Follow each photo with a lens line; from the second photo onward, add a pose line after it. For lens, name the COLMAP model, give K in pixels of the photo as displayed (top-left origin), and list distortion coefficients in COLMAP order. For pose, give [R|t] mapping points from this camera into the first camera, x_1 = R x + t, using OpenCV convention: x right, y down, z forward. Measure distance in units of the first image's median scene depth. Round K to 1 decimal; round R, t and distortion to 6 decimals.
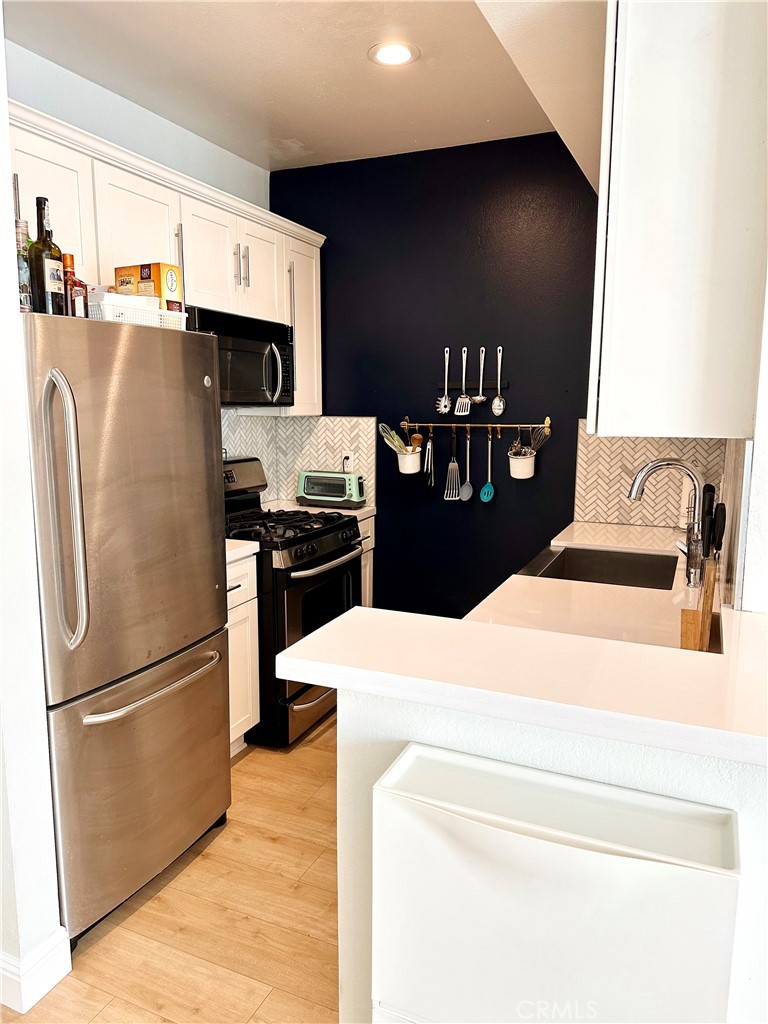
lens RADIAL K [[709.2, 0, 384.0], [0, 709.2, 512.0], [0, 0, 1]] dist [-0.062467, -0.003679]
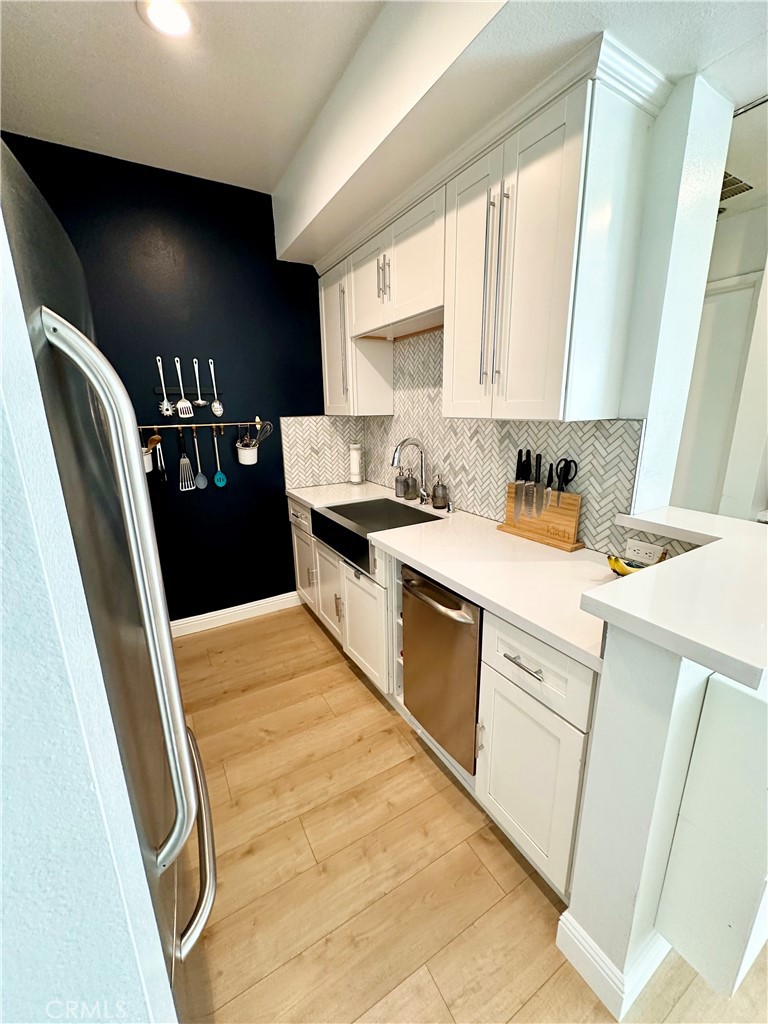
lens RADIAL K [[413.8, 0, 384.0], [0, 413.8, 512.0], [0, 0, 1]] dist [-0.002155, -0.000009]
pose [[0.580084, -0.207368, 0.787719, -0.279083], [0.136107, 0.978132, 0.157264, -0.046657], [-0.803105, 0.015987, 0.595624, 0.335146]]
